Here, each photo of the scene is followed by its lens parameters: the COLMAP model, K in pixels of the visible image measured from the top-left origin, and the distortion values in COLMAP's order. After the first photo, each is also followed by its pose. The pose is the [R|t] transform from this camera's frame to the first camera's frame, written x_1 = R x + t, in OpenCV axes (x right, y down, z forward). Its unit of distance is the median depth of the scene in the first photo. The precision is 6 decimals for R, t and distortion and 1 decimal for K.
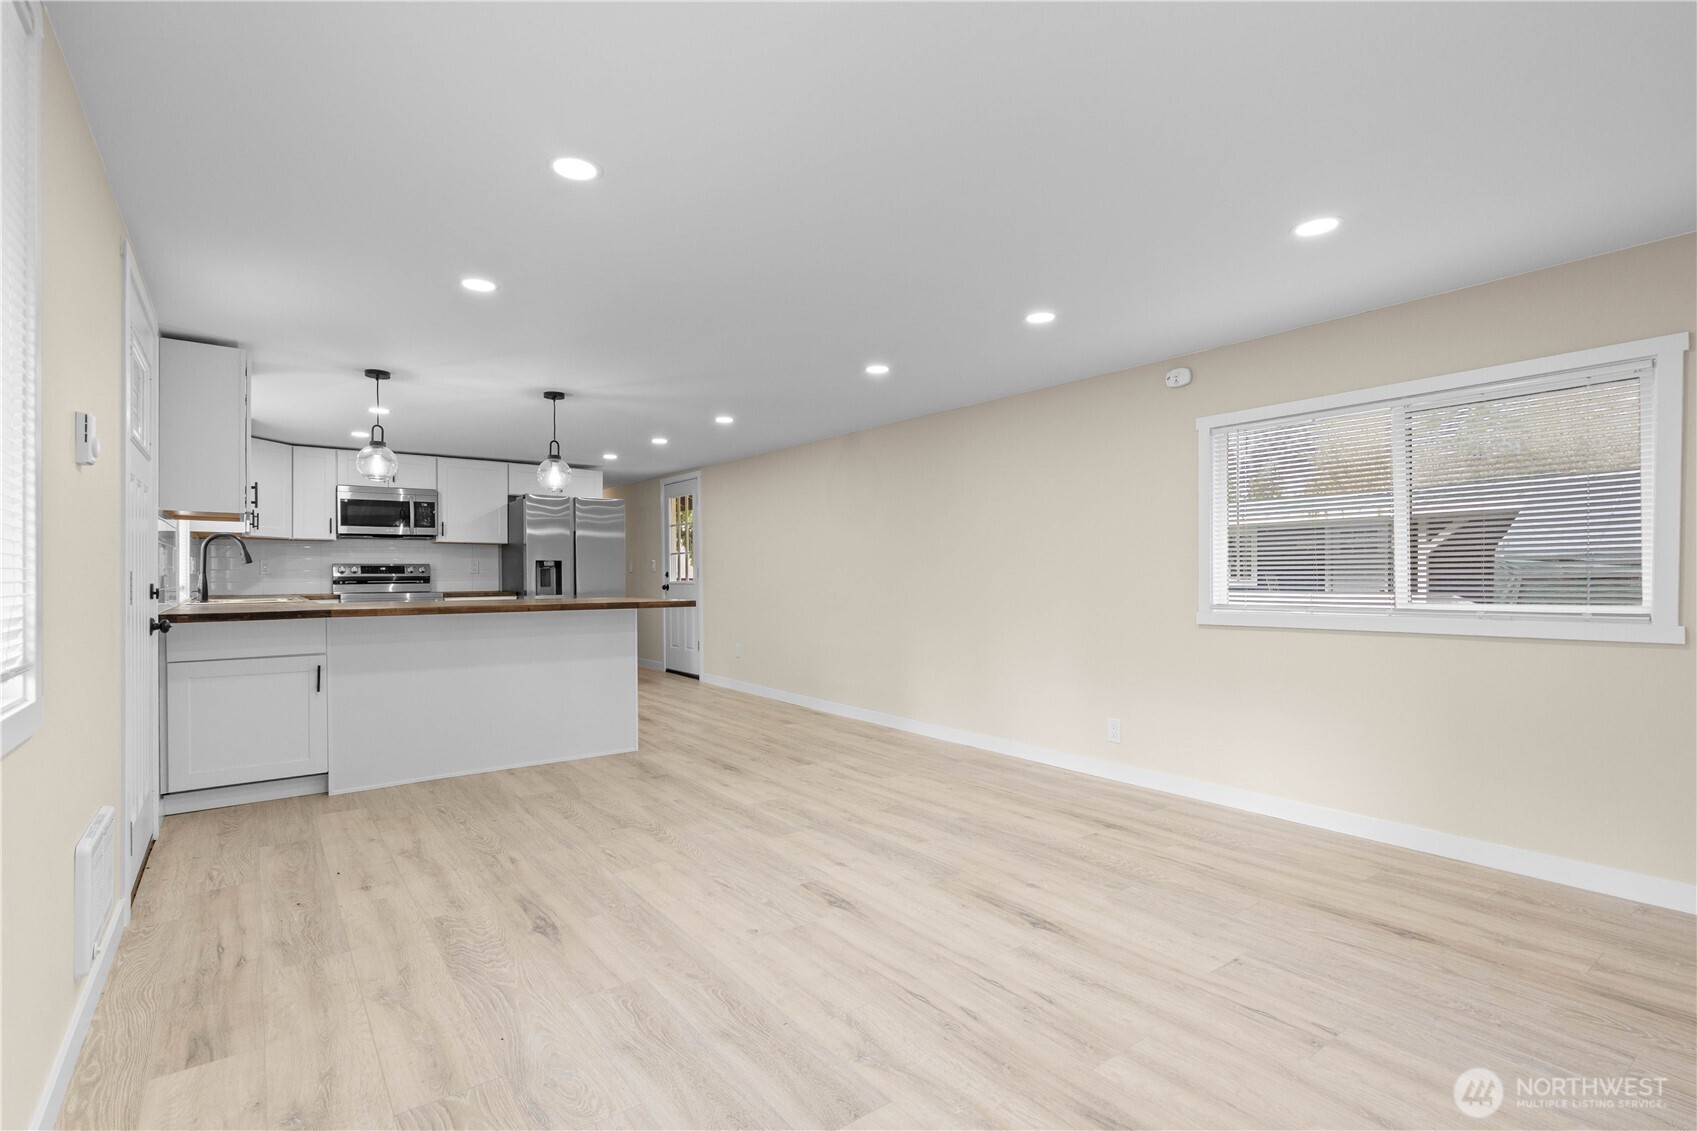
lens RADIAL K [[788.9, 0, 834.1], [0, 788.9, 573.8], [0, 0, 1]] dist [-0.006036, 0.002359]
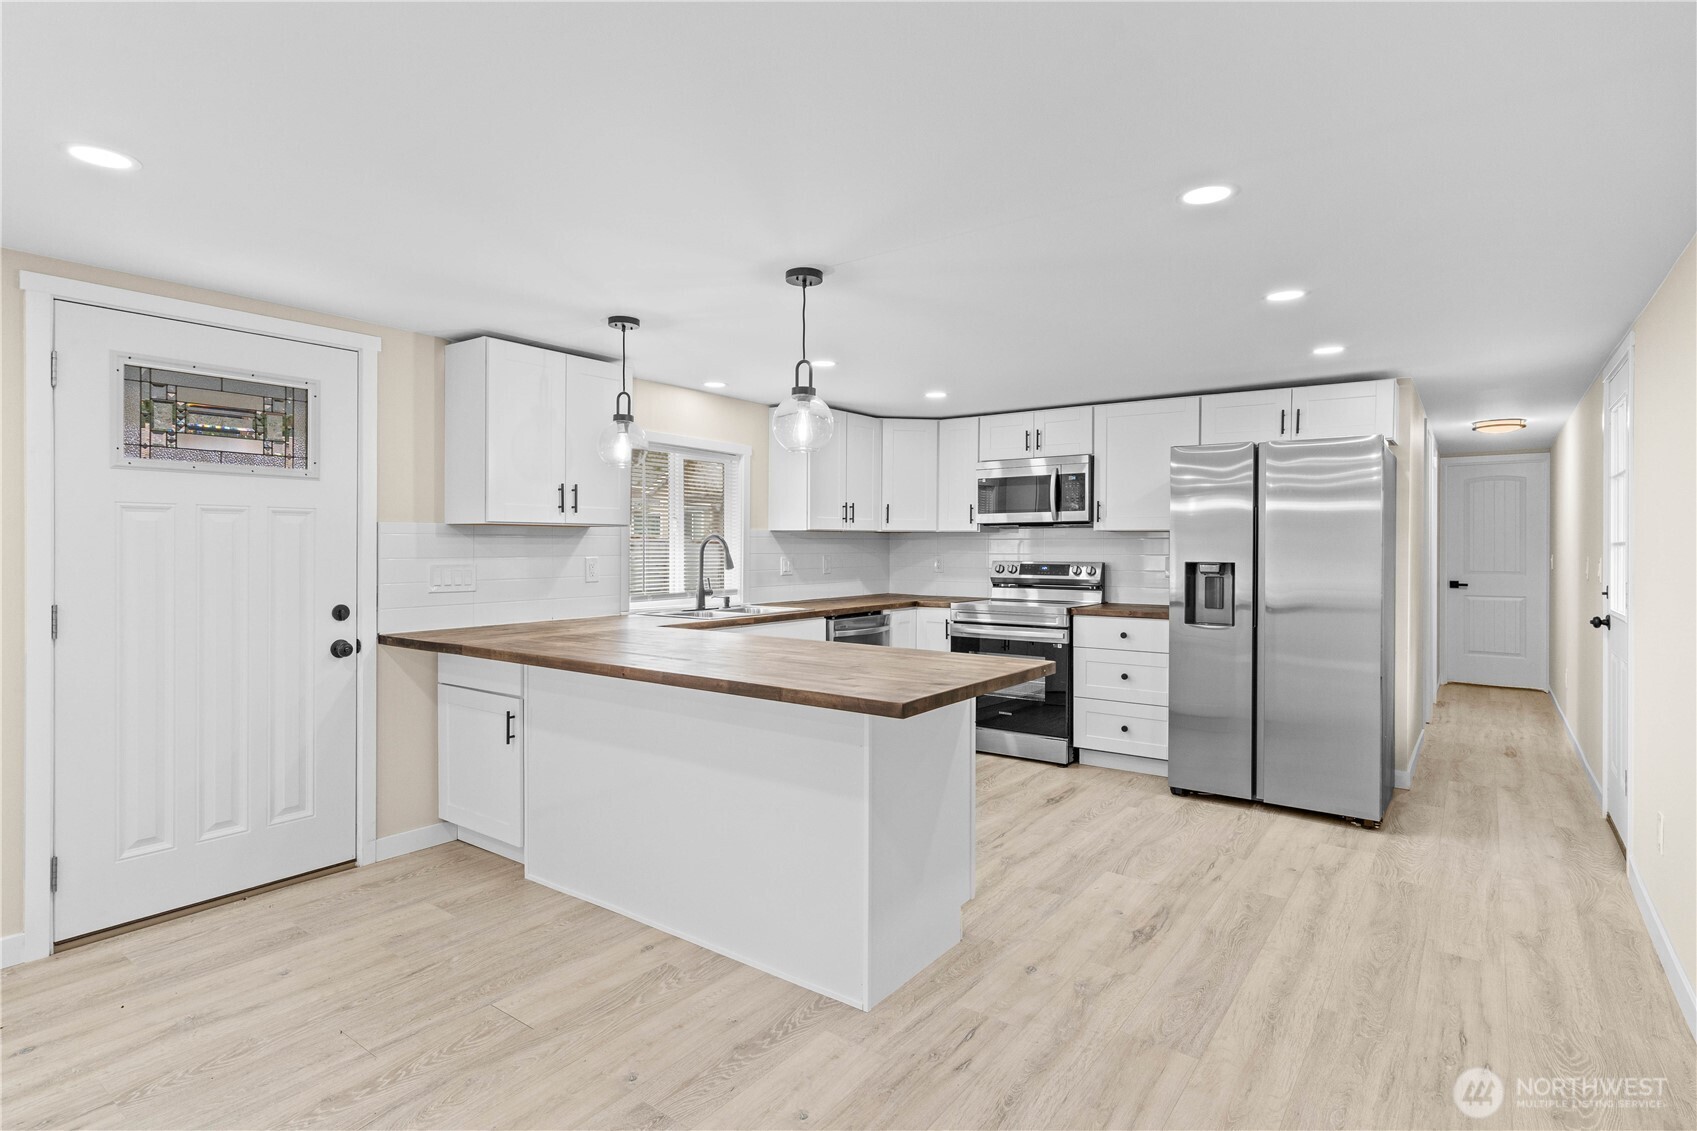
lens RADIAL K [[873.0, 0, 827.0], [0, 873.0, 547.5], [0, 0, 1]] dist [0.010782, -0.008481]
pose [[0.280929, 0.009001, -0.959686, 0.294173], [-0.004559, 0.999957, 0.008044, -0.060006], [0.959718, 0.002115, 0.280958, 1.098553]]
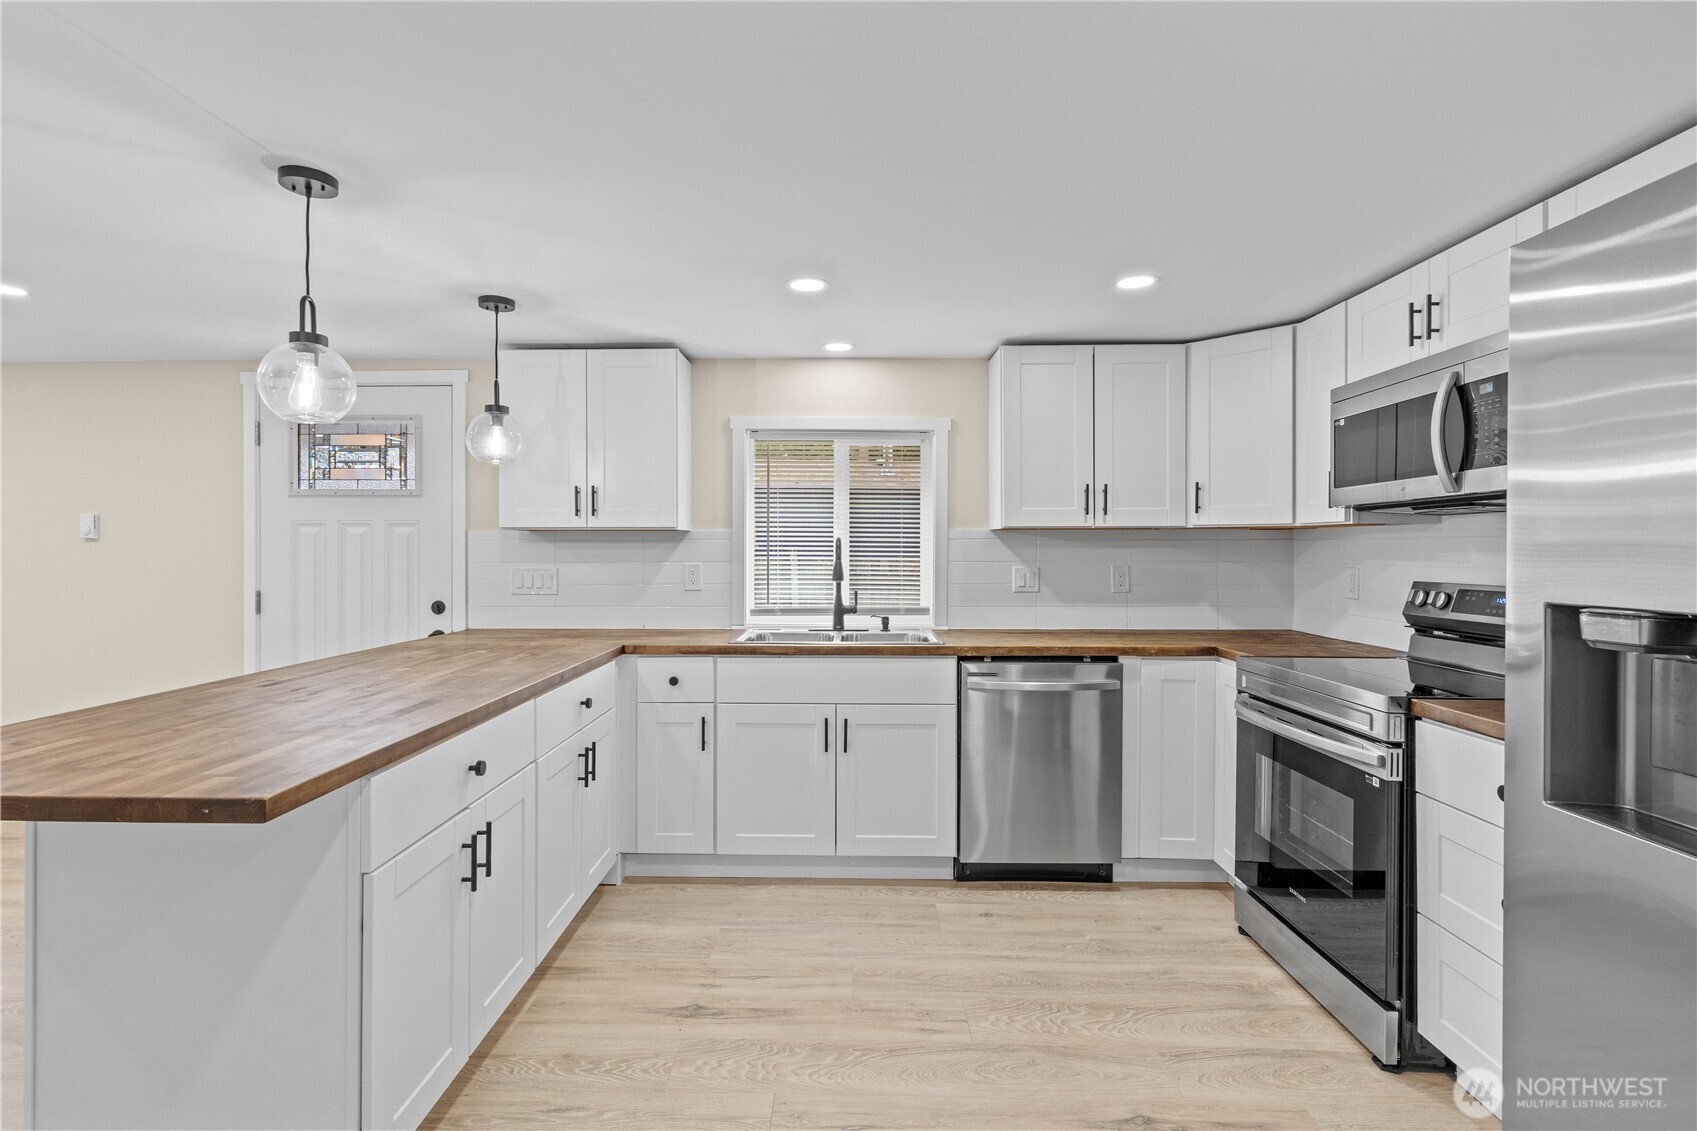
lens RADIAL K [[788.9, 0, 831.2], [0, 788.9, 548.8], [0, 0, 1]] dist [-0.006036, 0.002359]
pose [[-0.618913, 0.004877, -0.785444, -0.271894], [0.002710, 0.999988, 0.004073, -0.057804], [0.785455, 0.000392, -0.618919, 1.878523]]
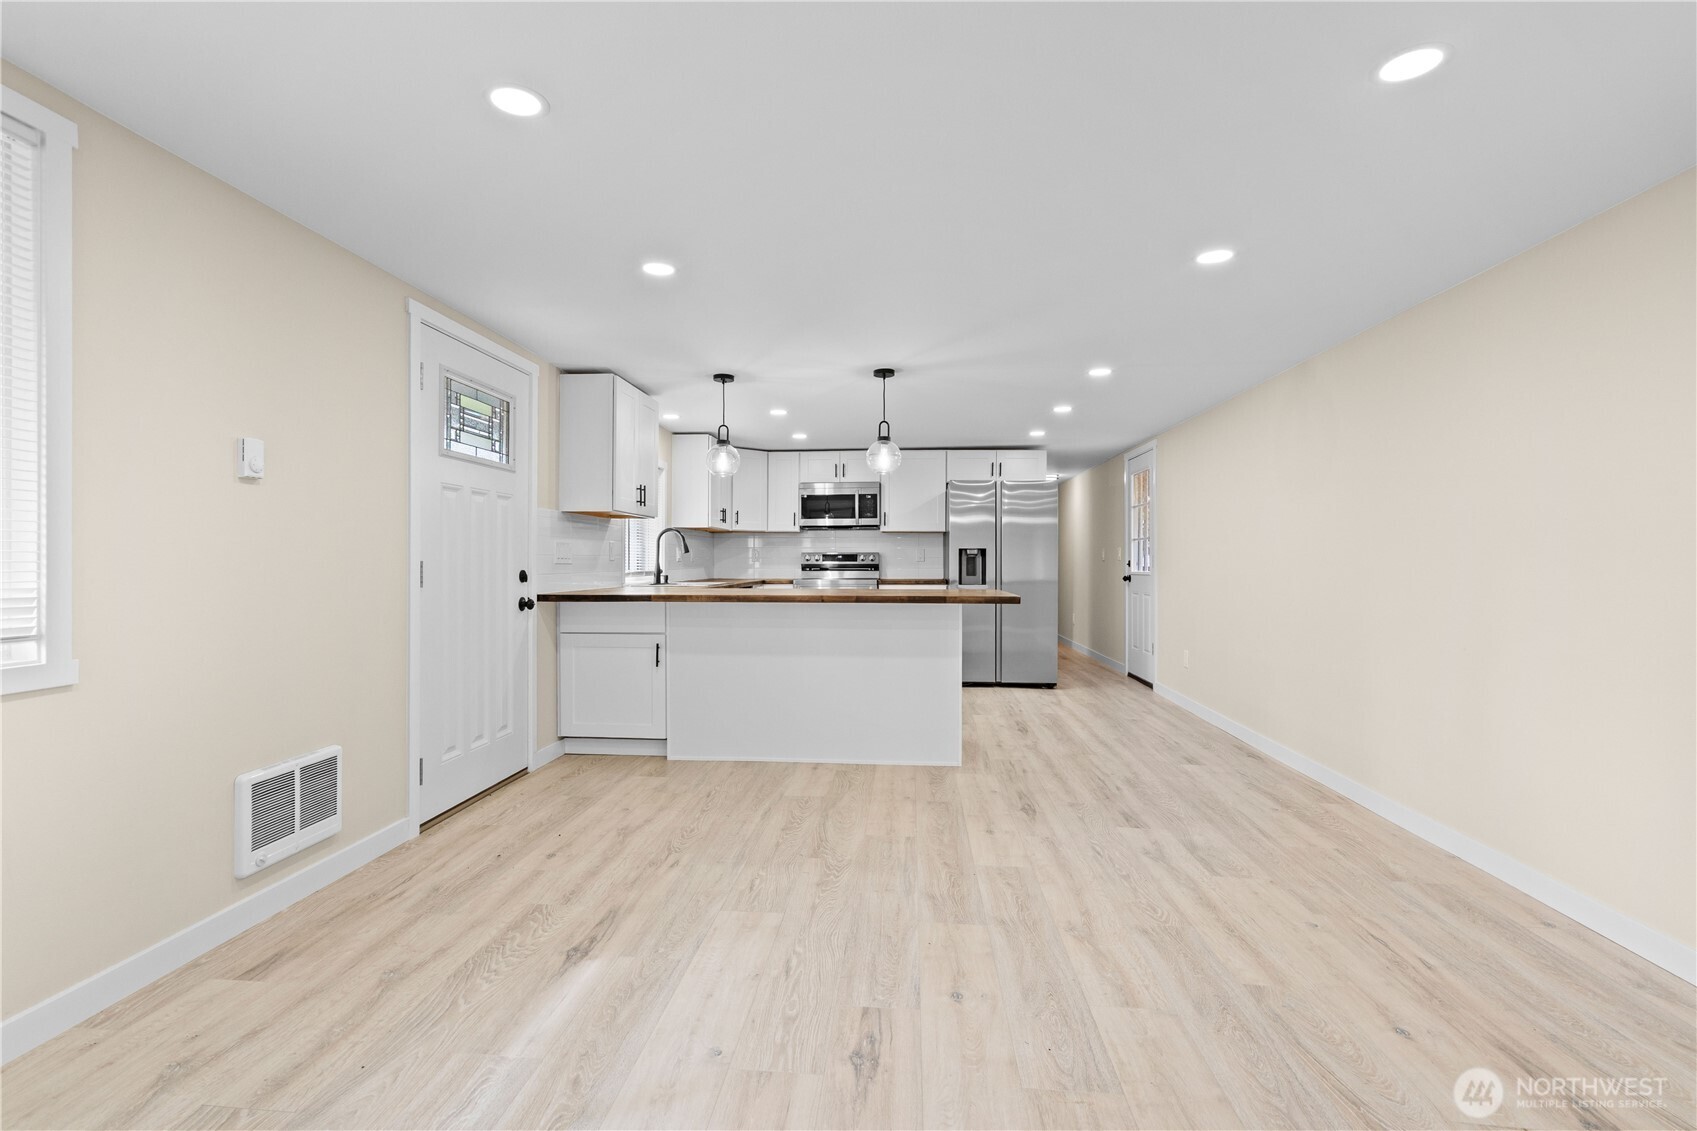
lens RADIAL K [[788.9, 0, 833.0], [0, 788.9, 564.0], [0, 0, 1]] dist [-0.006036, 0.002359]
pose [[0.741141, 0.006147, -0.671322, 0.302330], [-0.003699, 0.999980, 0.005072, -0.004243], [0.671340, -0.001276, 0.741149, 0.341030]]
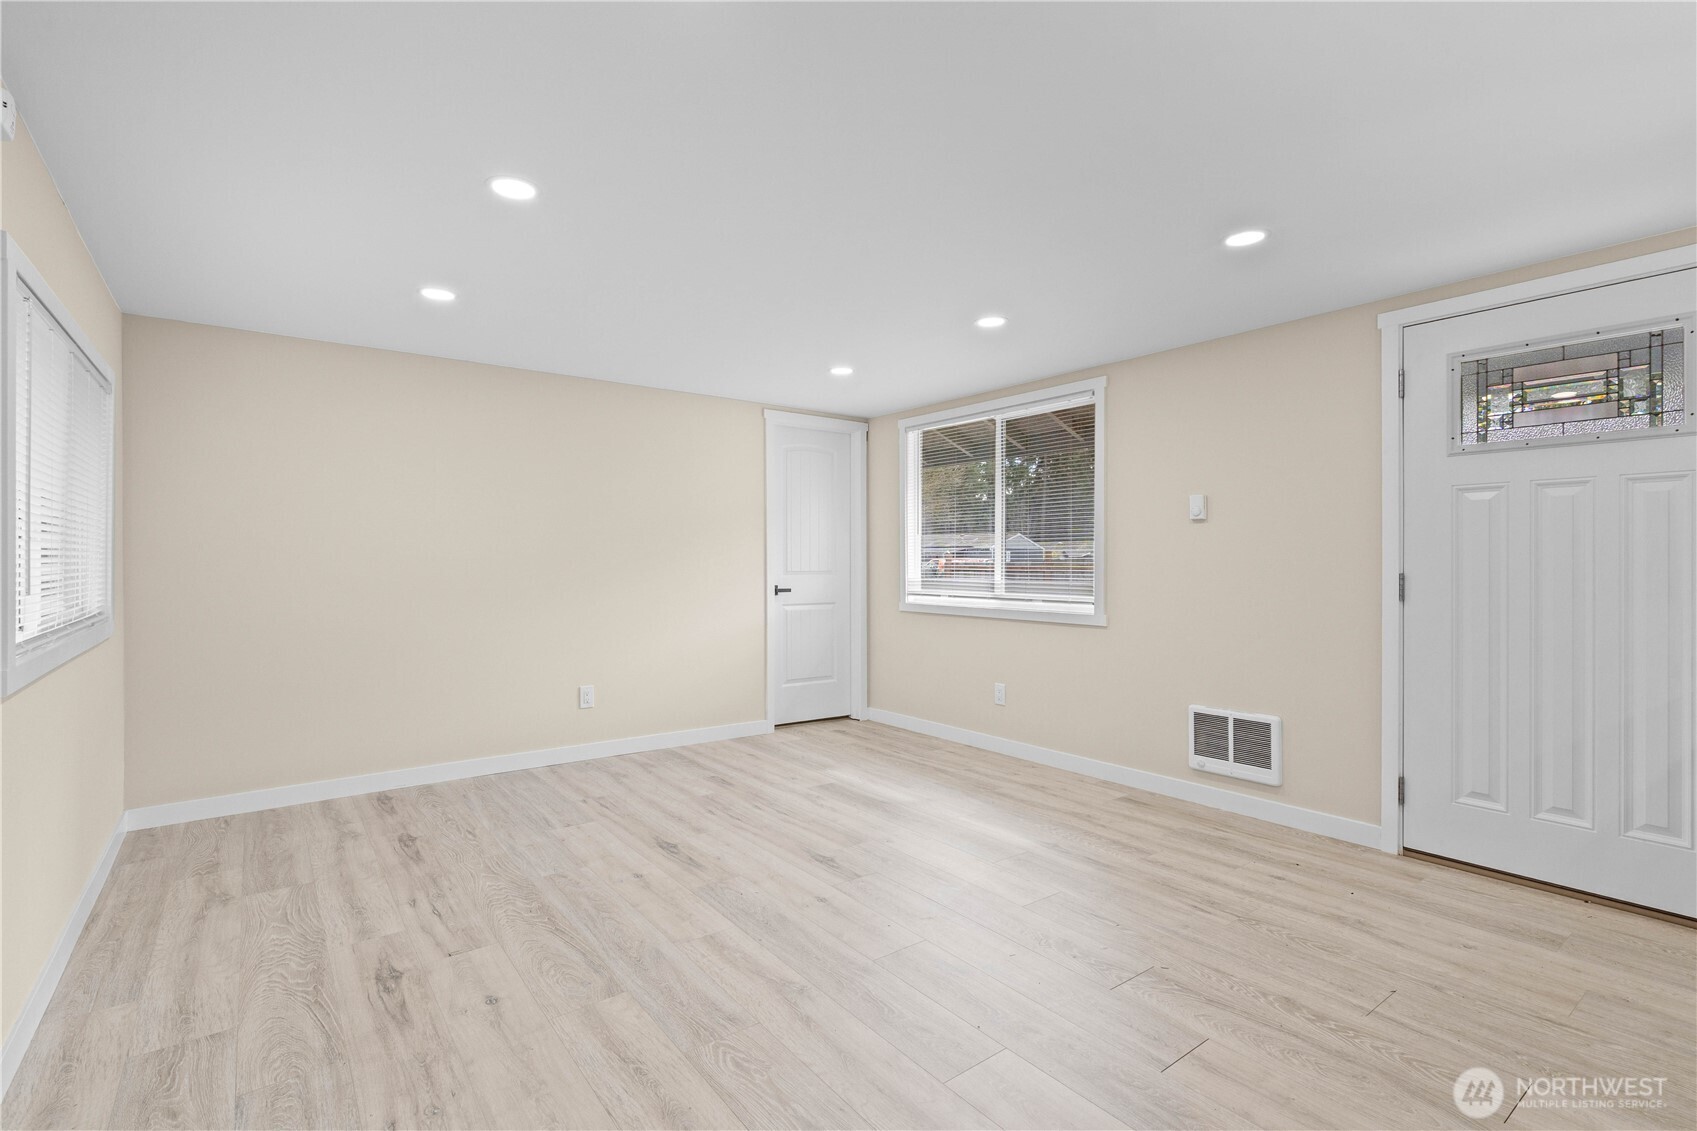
lens RADIAL K [[788.9, 0, 827.4], [0, 788.9, 558.8], [0, 0, 1]] dist [-0.006036, 0.002359]
pose [[-0.999976, -0.000139, 0.006861, -0.003819], [-0.000189, 0.999973, -0.007386, -0.011141], [-0.006860, -0.007387, -0.999949, 1.512032]]
